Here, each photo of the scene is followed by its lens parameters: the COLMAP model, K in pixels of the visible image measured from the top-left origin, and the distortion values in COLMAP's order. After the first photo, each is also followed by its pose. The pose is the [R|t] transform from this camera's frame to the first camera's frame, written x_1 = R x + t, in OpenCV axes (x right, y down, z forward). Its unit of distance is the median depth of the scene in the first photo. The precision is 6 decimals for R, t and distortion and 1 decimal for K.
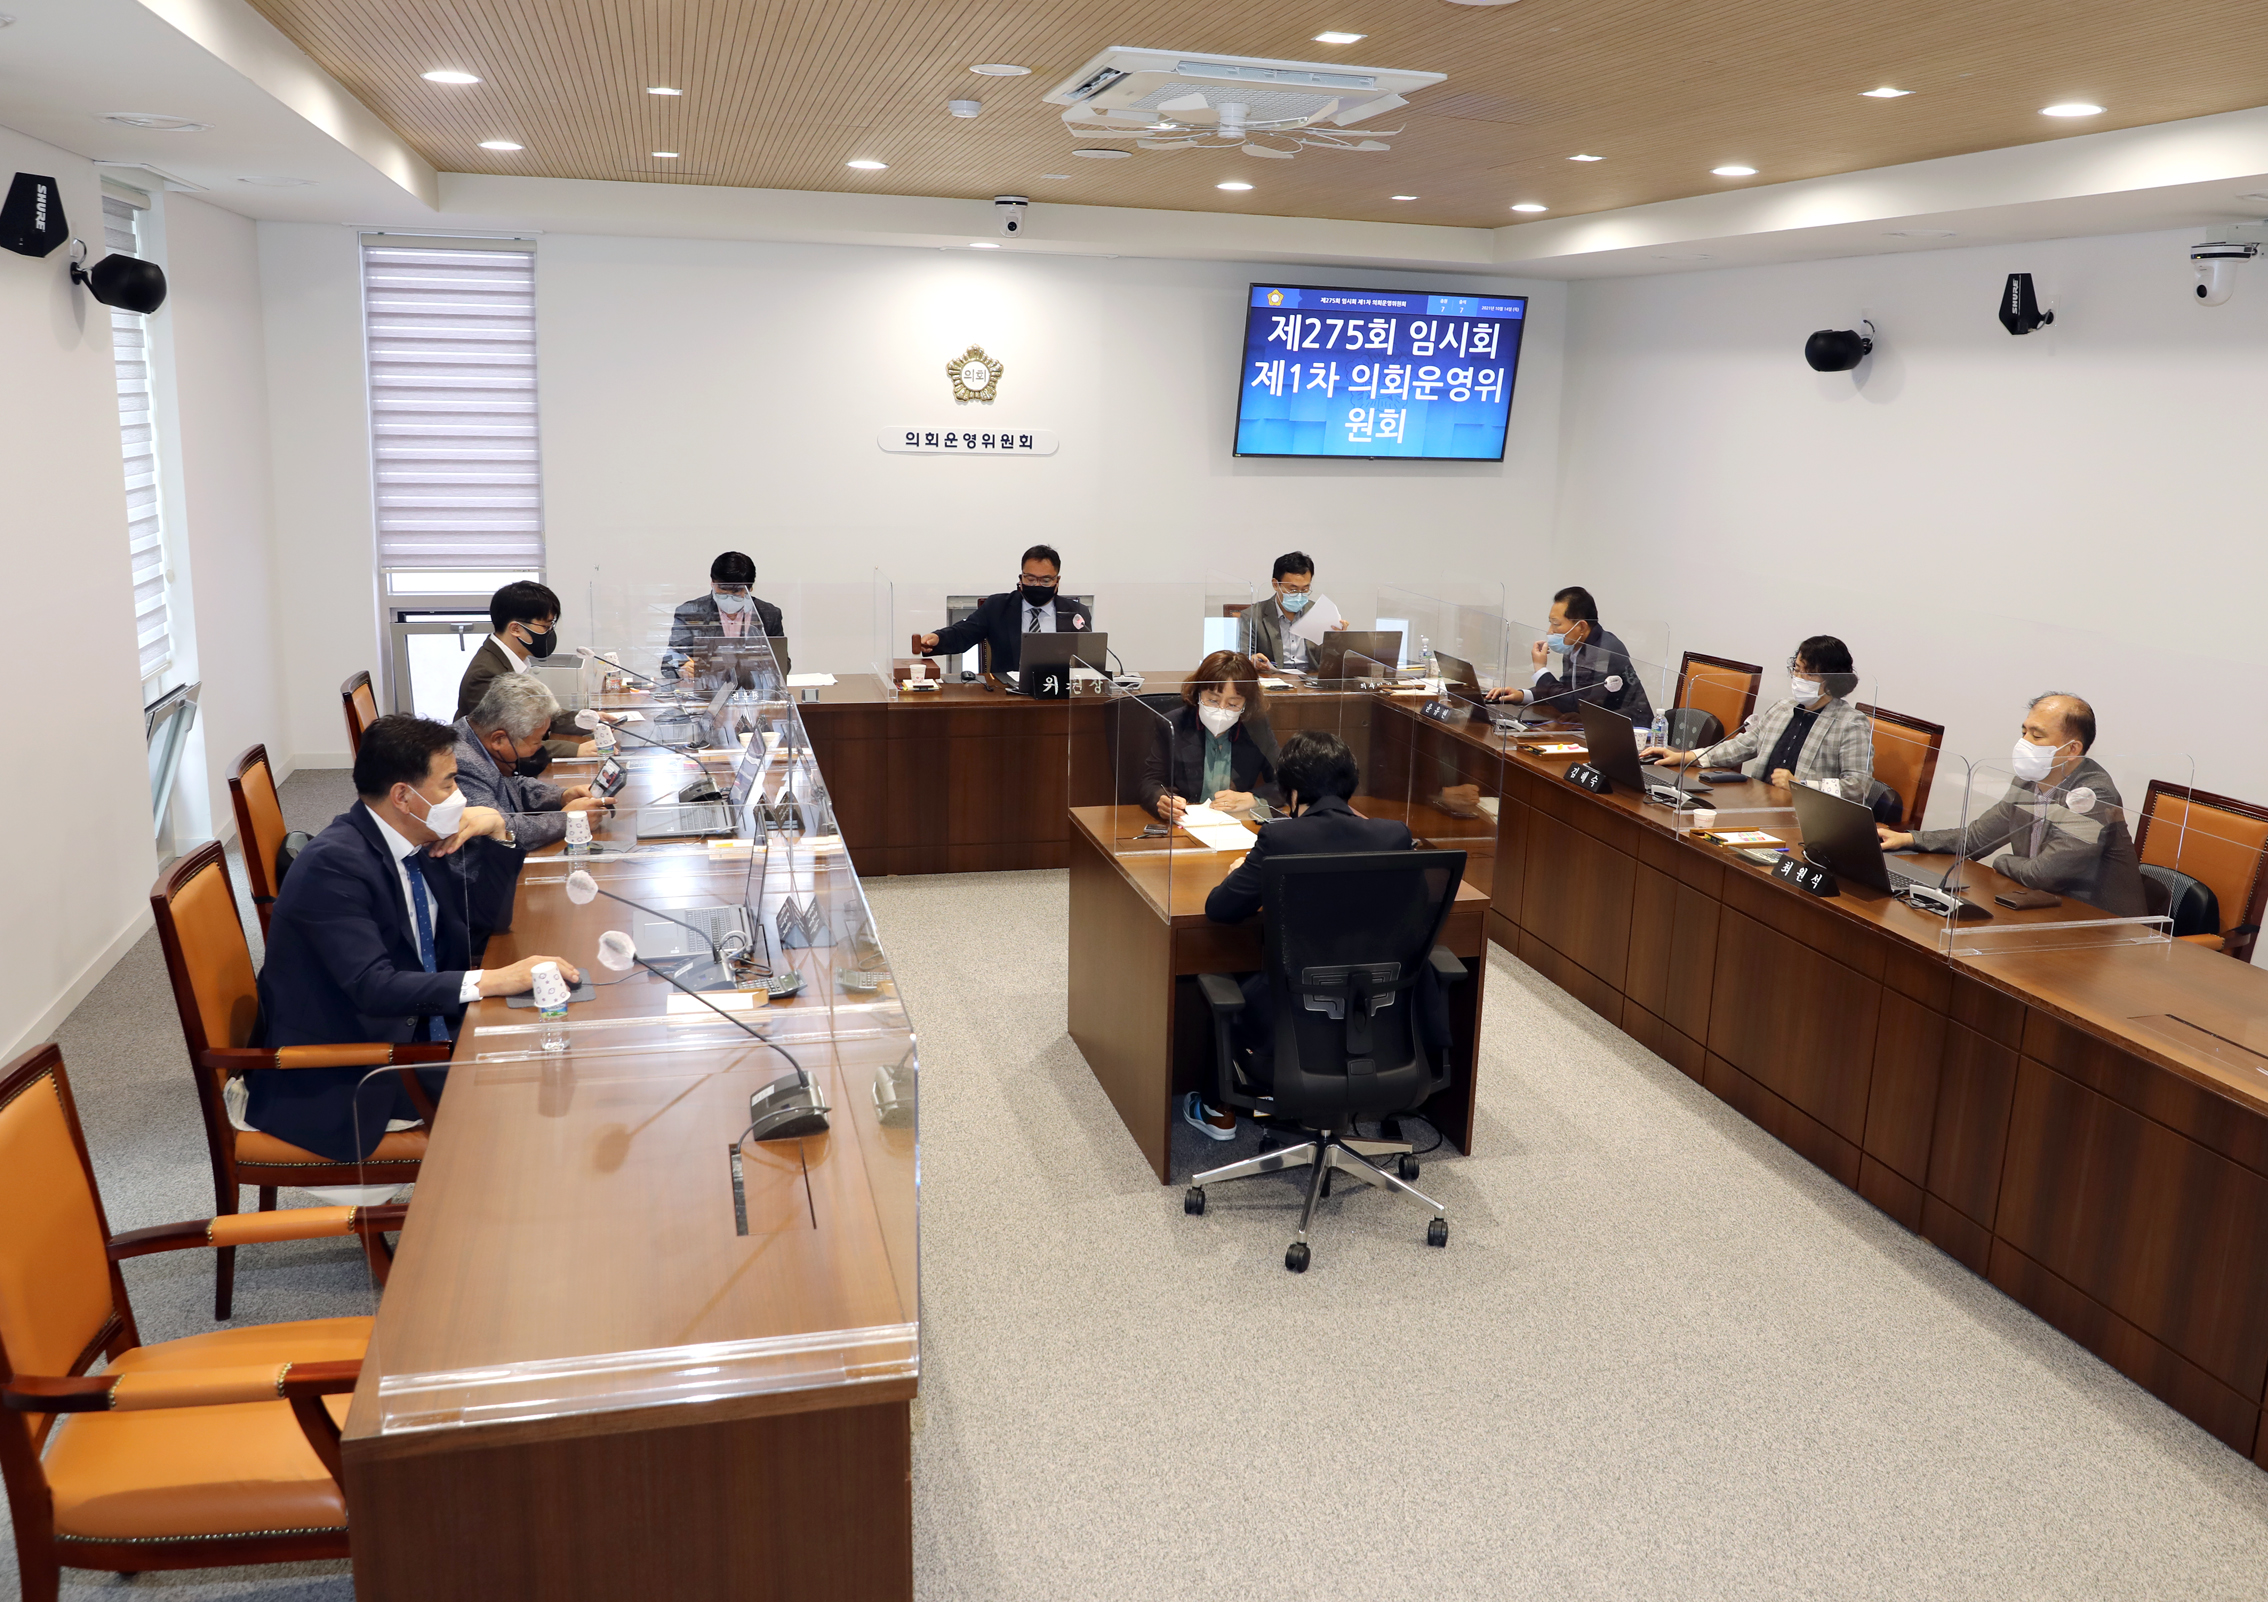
lens RADIAL K [[1821.9, 0, 1137.0], [0, 1821.9, 801.1], [0, 0, 1]] dist [0.001236, 0.000094]
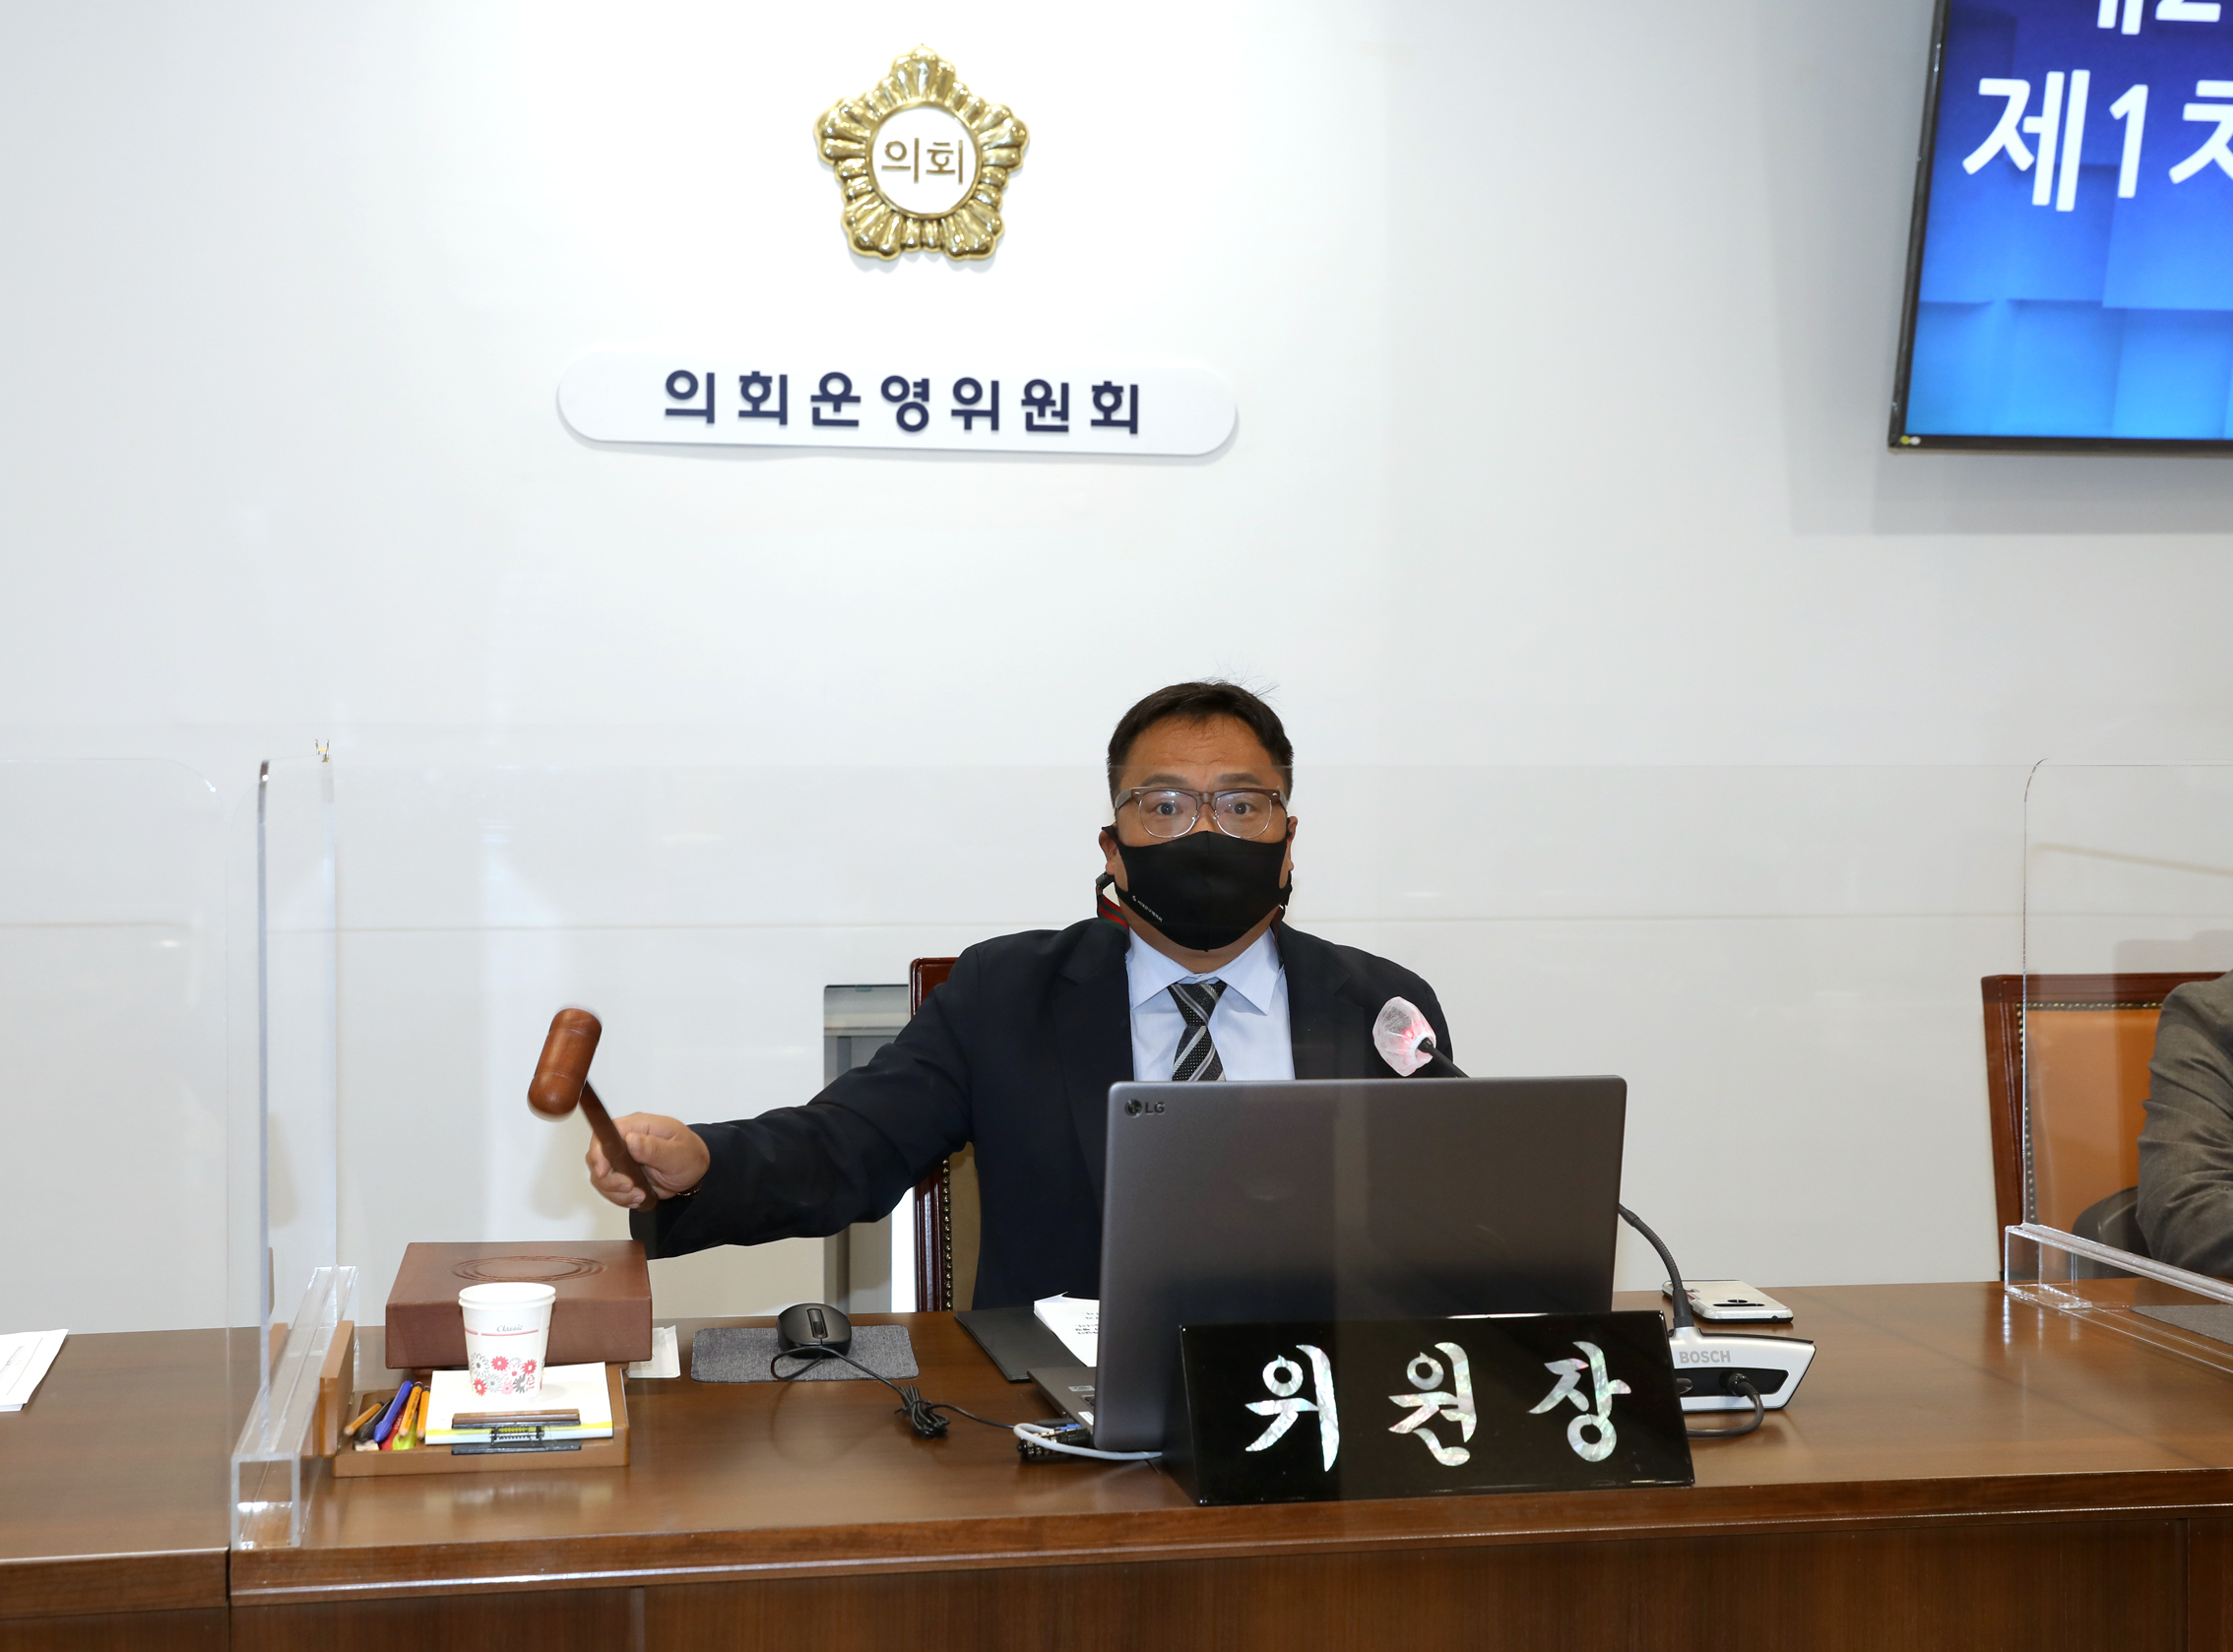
lens RADIAL K [[3074.8, 0, 1099.5], [0, 3074.8, 829.0], [0, 0, 1]] dist [0.028397, 0.000000]
pose [[0.997830, -0.022795, -0.061778, -0.037205], [0.010421, 0.981014, -0.193657, -0.048967], [0.065019, 0.192593, 0.979122, 0.575299]]
